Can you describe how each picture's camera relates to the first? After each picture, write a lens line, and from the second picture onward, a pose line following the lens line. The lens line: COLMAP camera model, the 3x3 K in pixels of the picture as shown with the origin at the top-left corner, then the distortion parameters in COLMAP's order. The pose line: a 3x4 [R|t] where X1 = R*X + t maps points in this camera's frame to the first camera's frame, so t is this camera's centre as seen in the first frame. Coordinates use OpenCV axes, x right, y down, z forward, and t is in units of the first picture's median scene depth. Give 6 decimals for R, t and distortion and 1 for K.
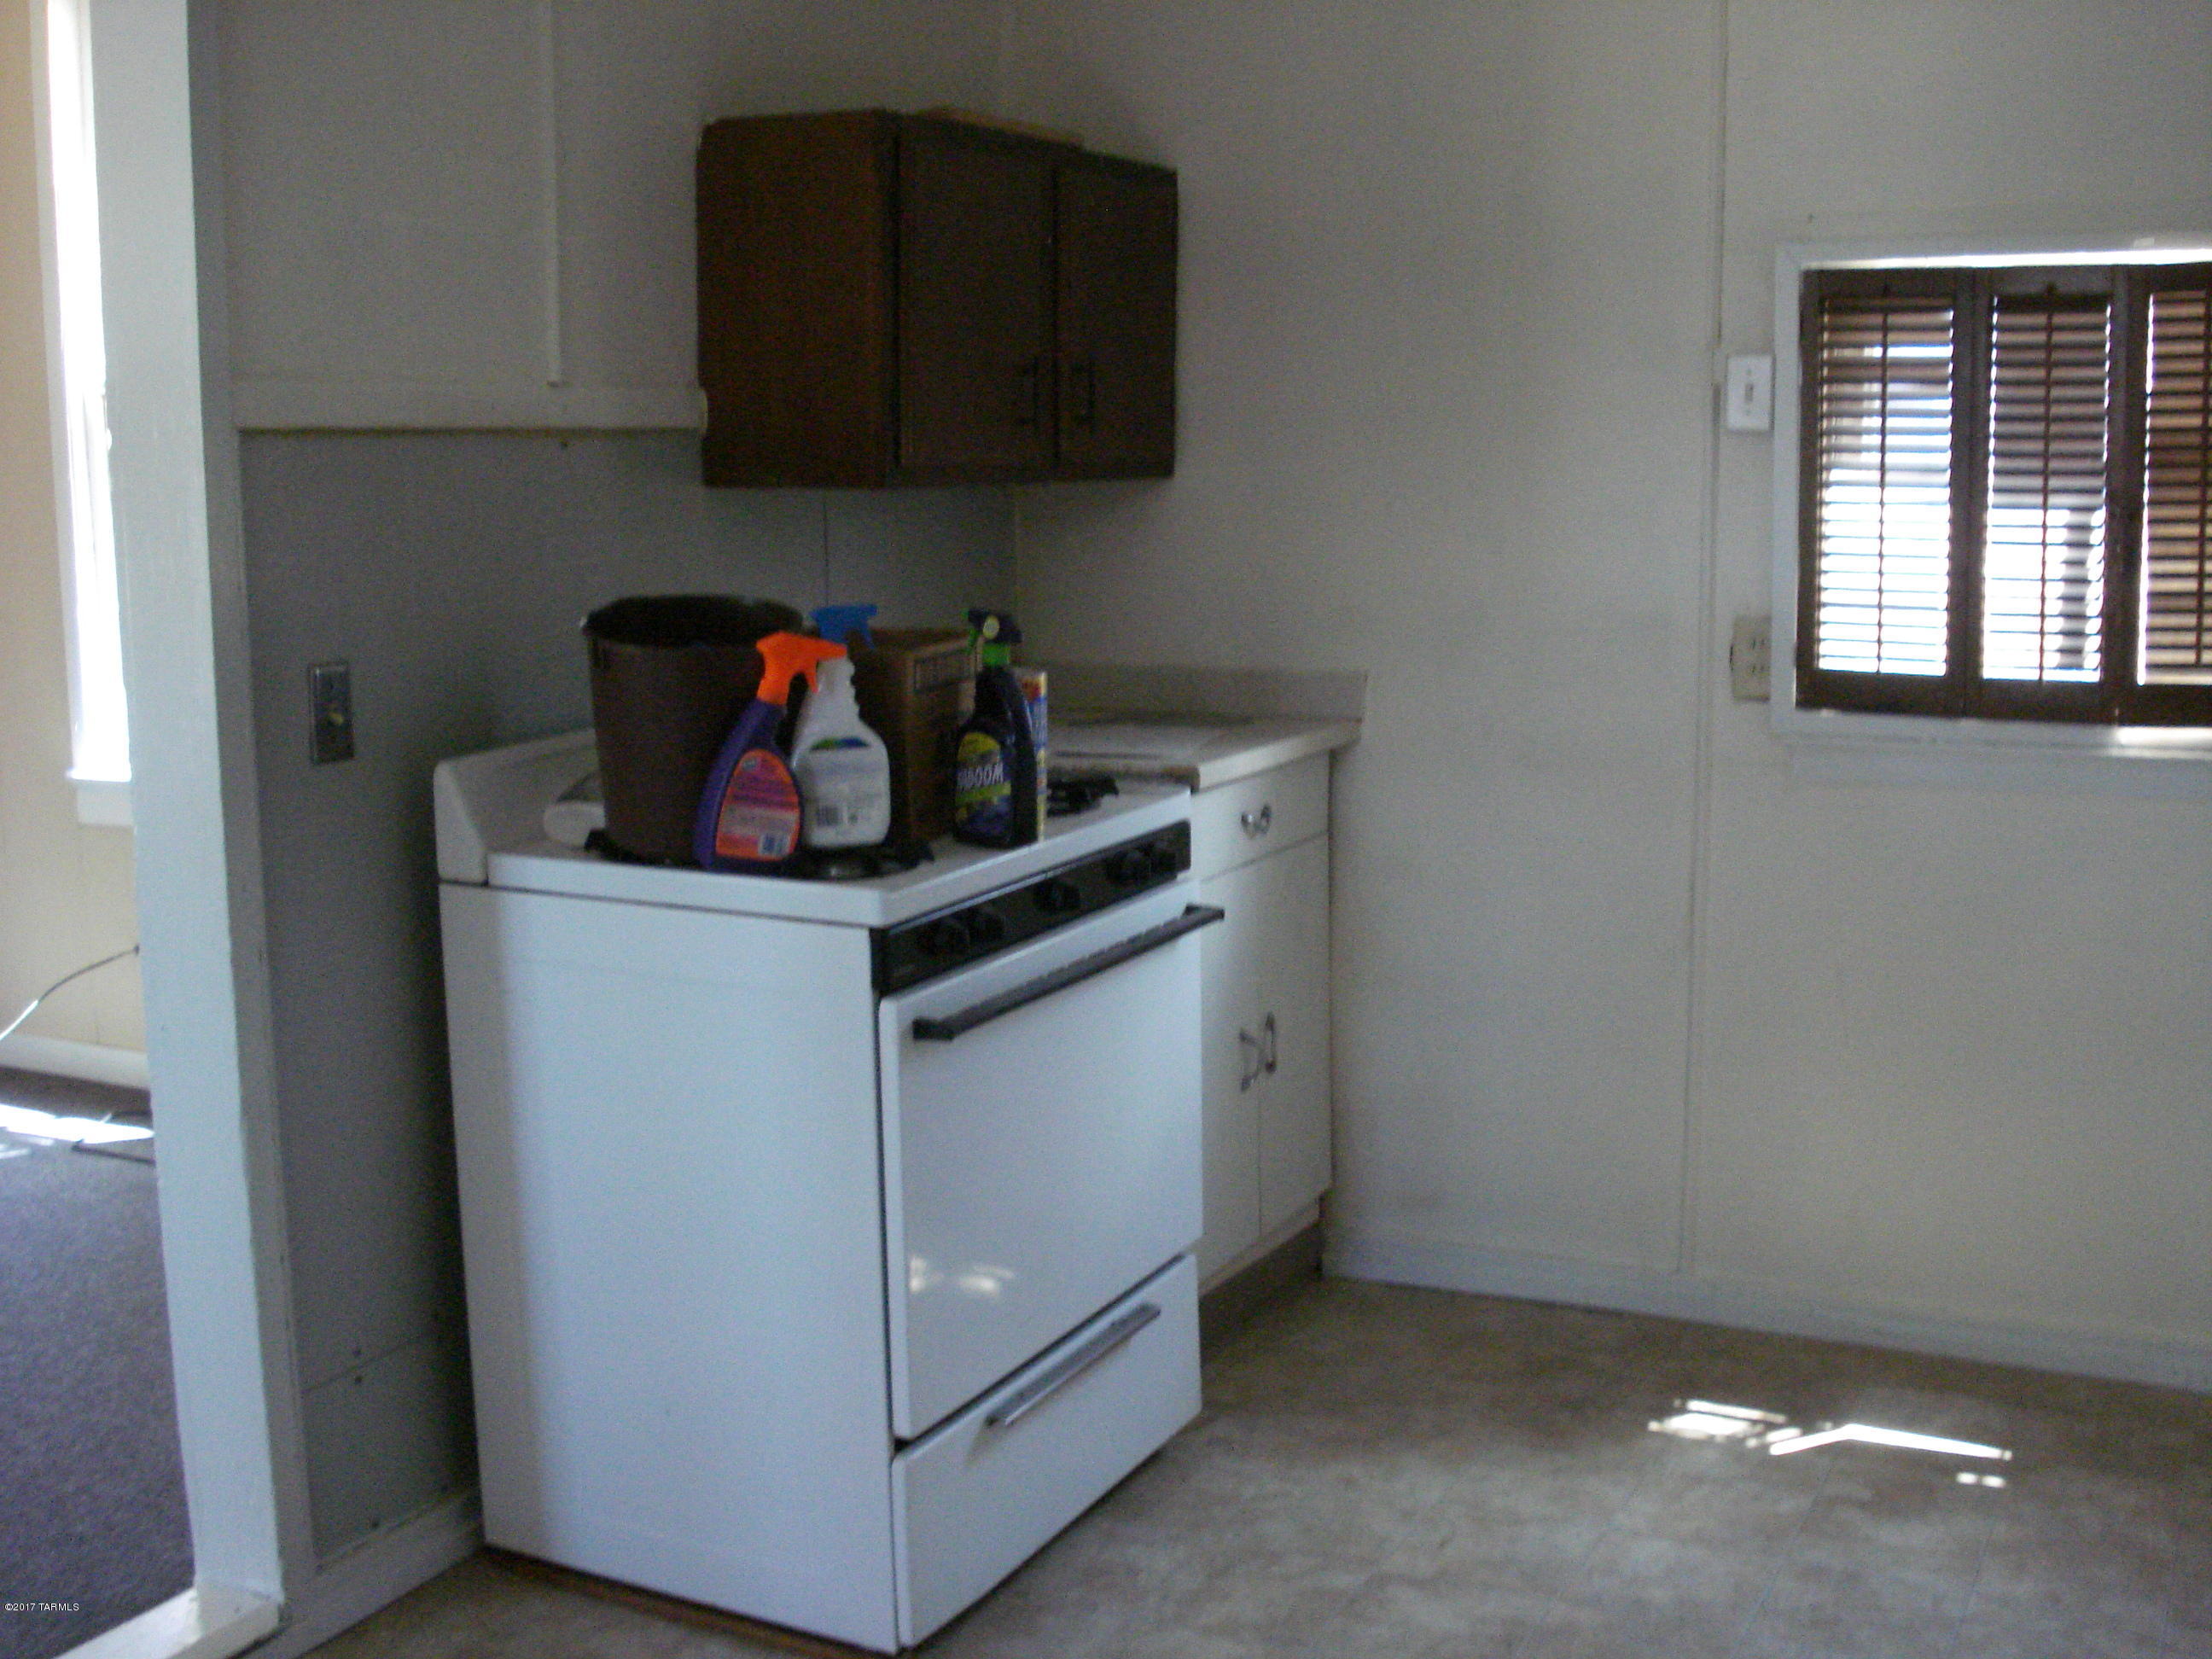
lens RADIAL K [[2408.4, 0, 1106.0], [0, 2408.4, 829.5], [0, 0, 1]] dist [-0.015932, -0.187009]
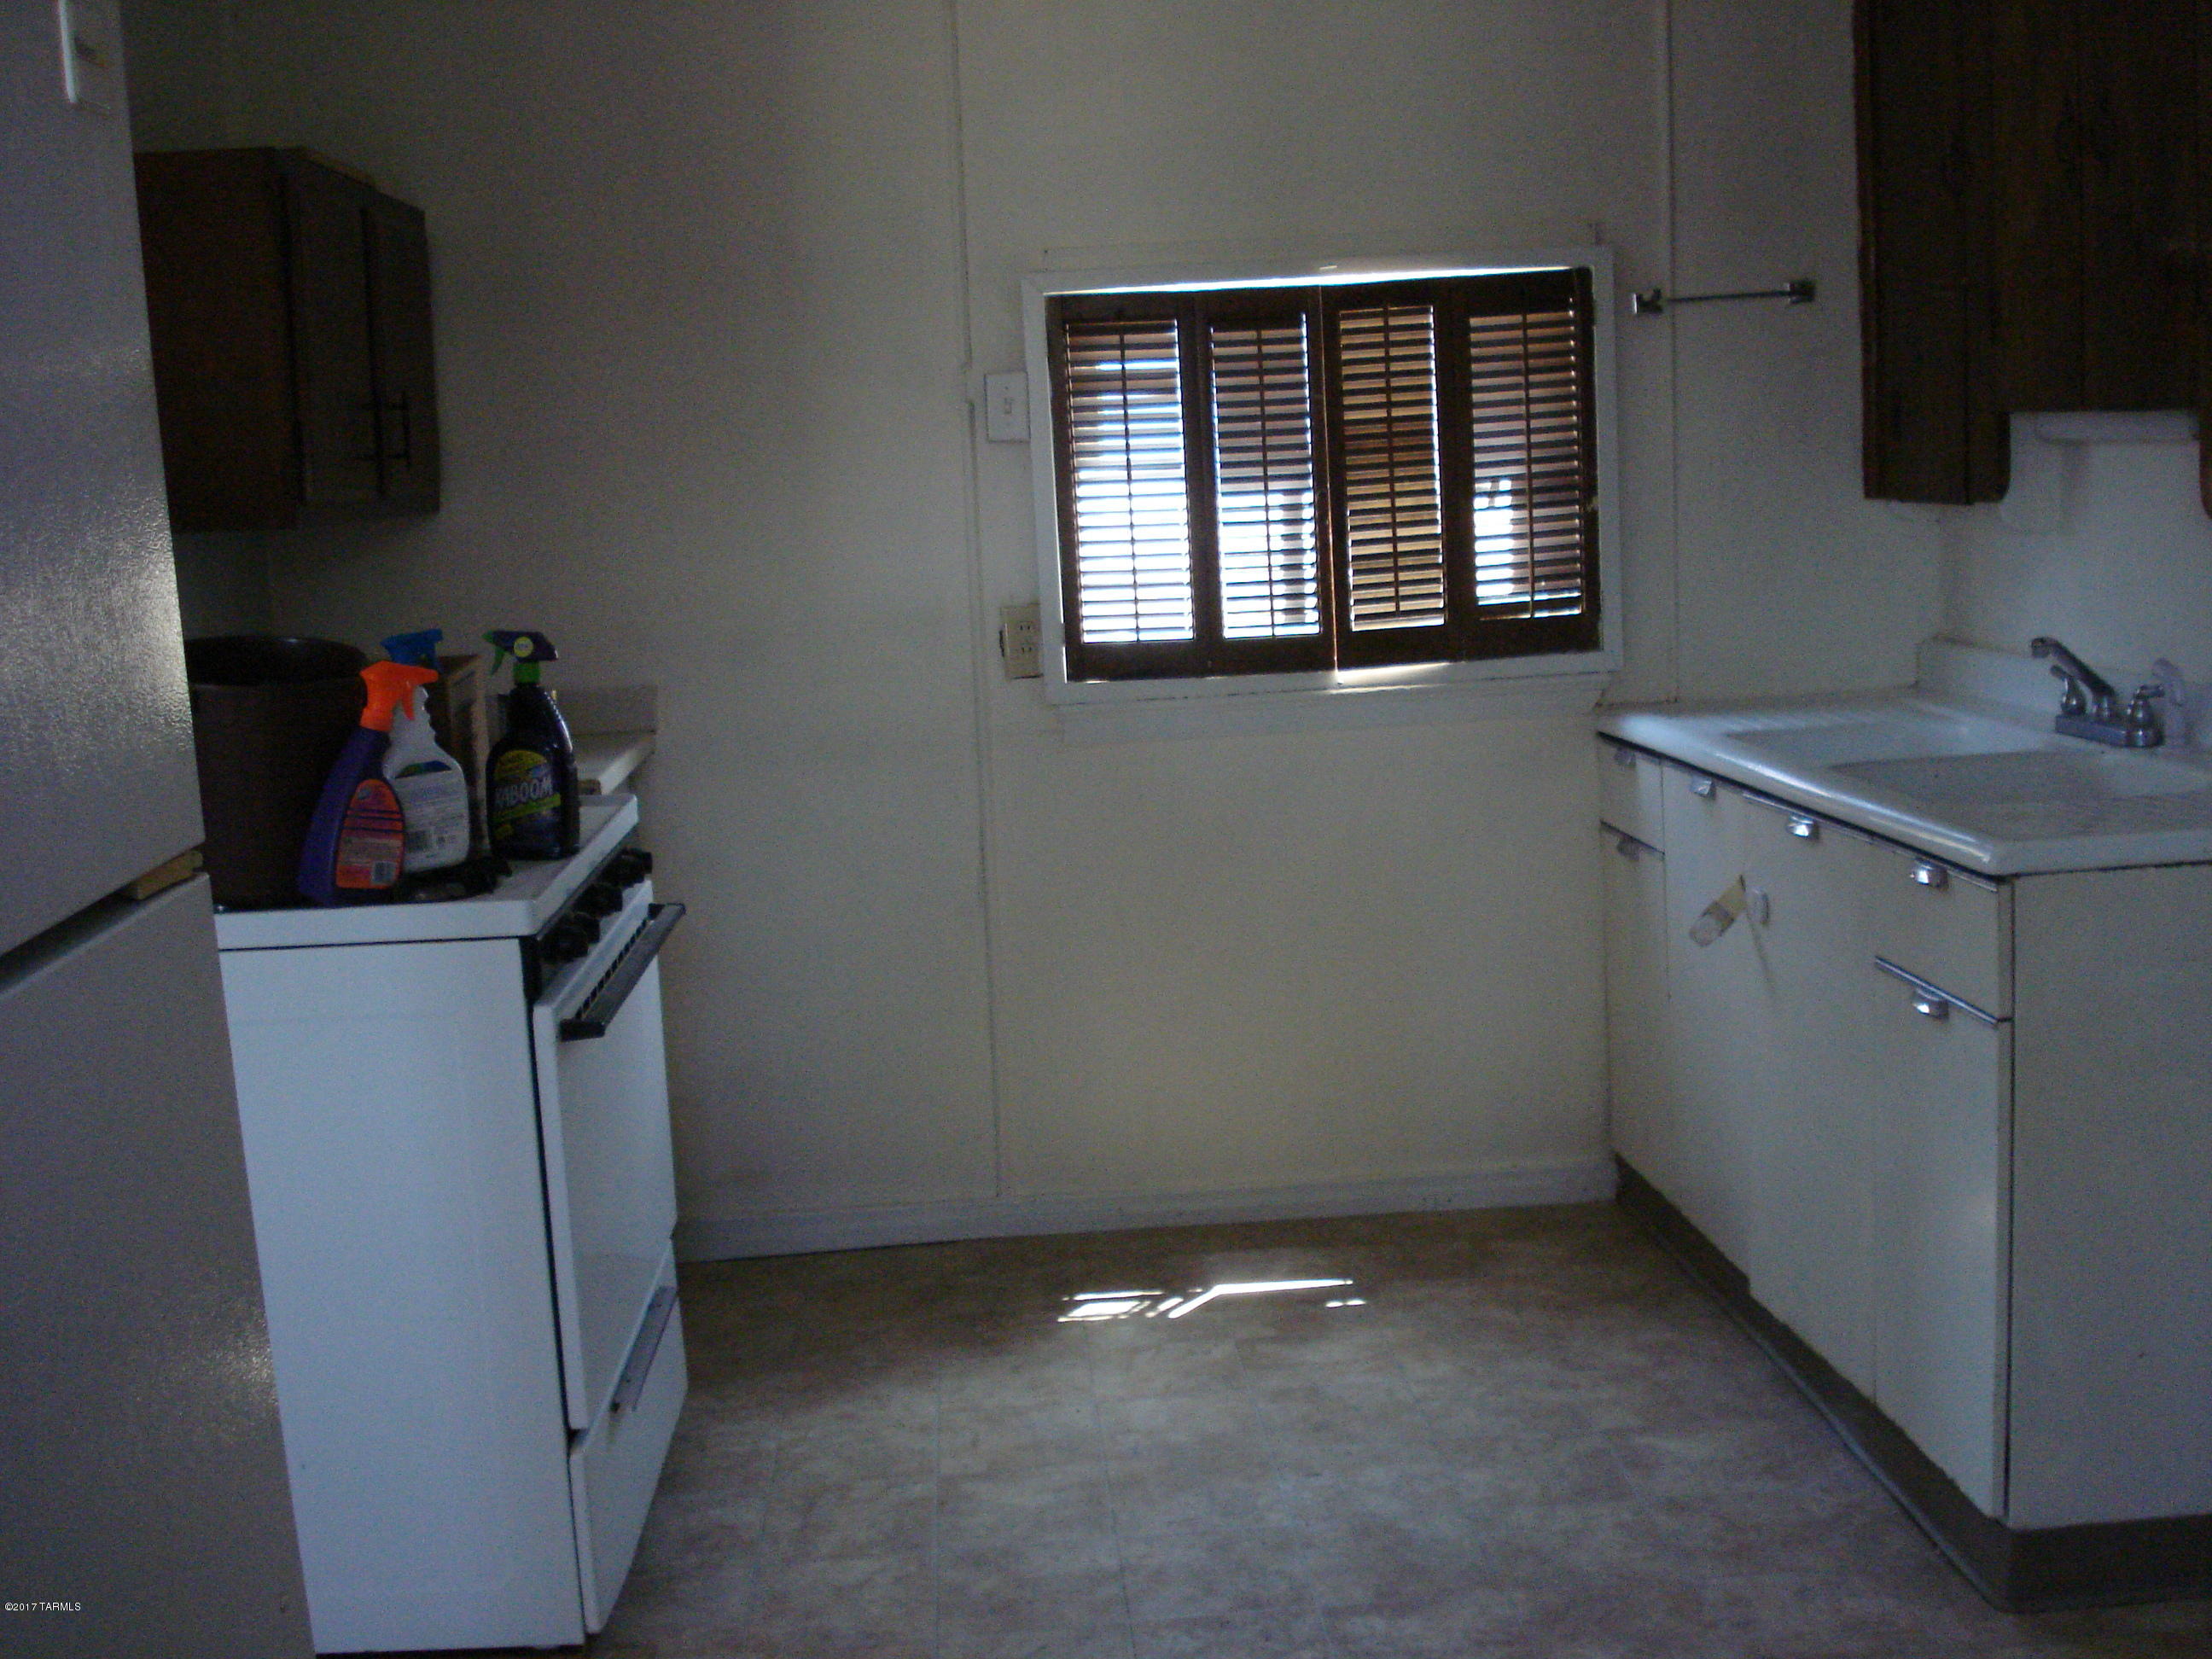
lens RADIAL K [[2459.8, 0, 982.5], [0, 2459.8, 821.5], [0, 0, 1]] dist [-0.037913, -0.177406]
pose [[0.884100, -0.103799, 0.455624, -0.307324], [0.114809, 0.993381, 0.003532, 0.008171], [-0.452975, 0.049187, 0.890165, -0.020693]]
